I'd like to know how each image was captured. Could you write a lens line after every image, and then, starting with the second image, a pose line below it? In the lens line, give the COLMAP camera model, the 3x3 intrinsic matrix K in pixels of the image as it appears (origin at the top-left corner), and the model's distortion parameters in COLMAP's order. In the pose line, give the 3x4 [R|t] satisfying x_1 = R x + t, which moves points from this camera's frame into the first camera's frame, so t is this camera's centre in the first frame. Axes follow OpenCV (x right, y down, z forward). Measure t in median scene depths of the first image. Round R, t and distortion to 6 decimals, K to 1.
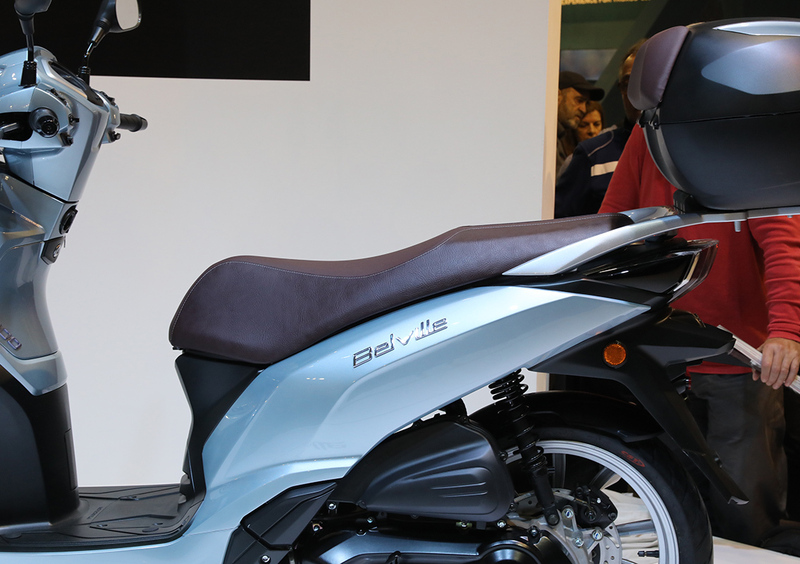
lens RADIAL K [[1764.7, 0, 400.0], [0, 1764.7, 282.0], [0, 0, 1]] dist [0.171569, 0.028650]
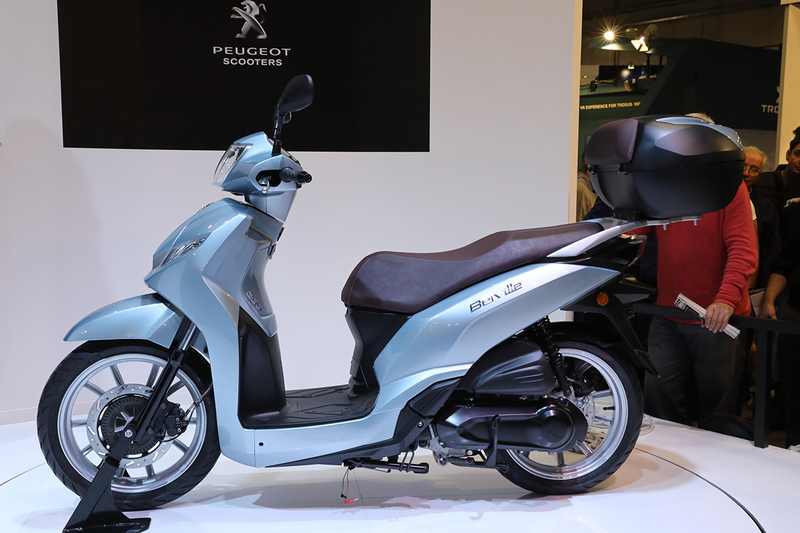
lens RADIAL K [[985.8, 0, 400.0], [0, 985.8, 266.5], [0, 0, 1]] dist [-0.006096, 0.000542]
pose [[0.977149, -0.031393, 0.210222, -0.291345], [0.034080, 0.999377, -0.009168, 0.009529], [-0.209804, 0.016123, 0.977611, 0.055207]]
